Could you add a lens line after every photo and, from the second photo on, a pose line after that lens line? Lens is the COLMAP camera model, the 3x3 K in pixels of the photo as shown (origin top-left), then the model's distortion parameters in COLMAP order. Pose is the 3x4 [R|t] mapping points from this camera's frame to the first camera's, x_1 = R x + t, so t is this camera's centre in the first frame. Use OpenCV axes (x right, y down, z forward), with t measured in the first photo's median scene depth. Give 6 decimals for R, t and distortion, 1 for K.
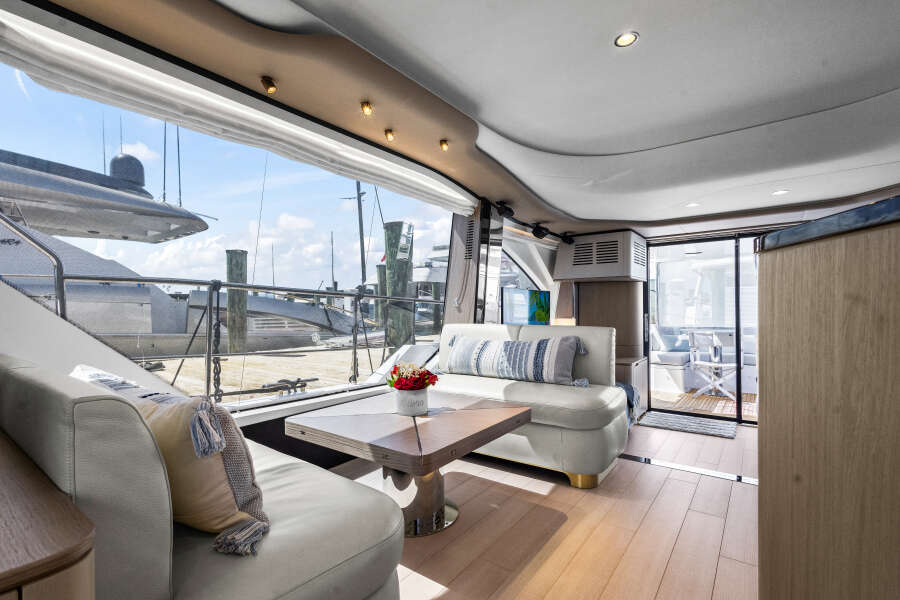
lens RADIAL K [[427.4, 0, 445.4], [0, 427.4, 308.9], [0, 0, 1]] dist [-0.001112, -0.000245]
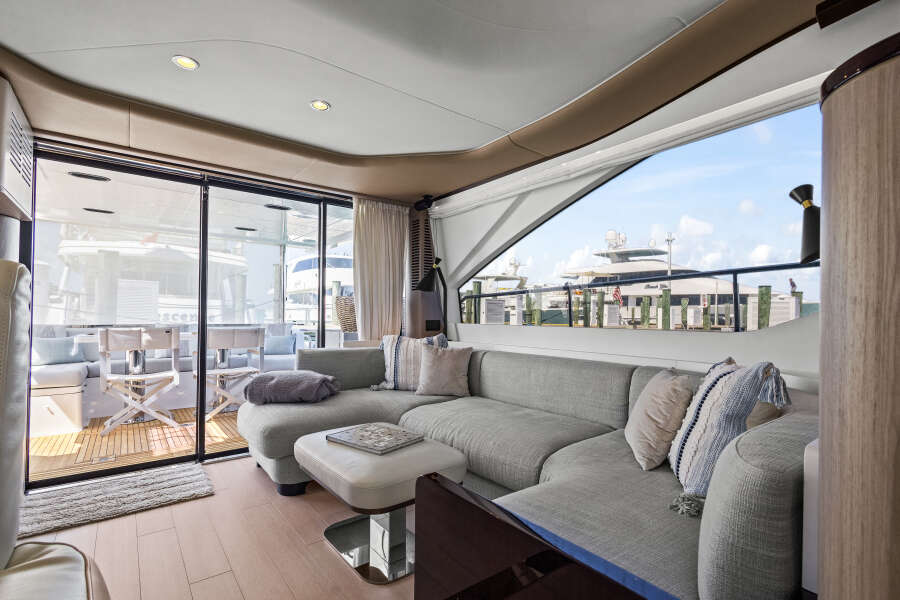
lens RADIAL K [[427.4, 0, 445.4], [0, 427.4, 308.9], [0, 0, 1]] dist [-0.001112, -0.000245]
pose [[0.276861, 0.013818, 0.960810, 0.110974], [0.001243, 0.999891, -0.014738, 0.031123], [-0.960909, 0.005275, 0.276814, 0.319127]]
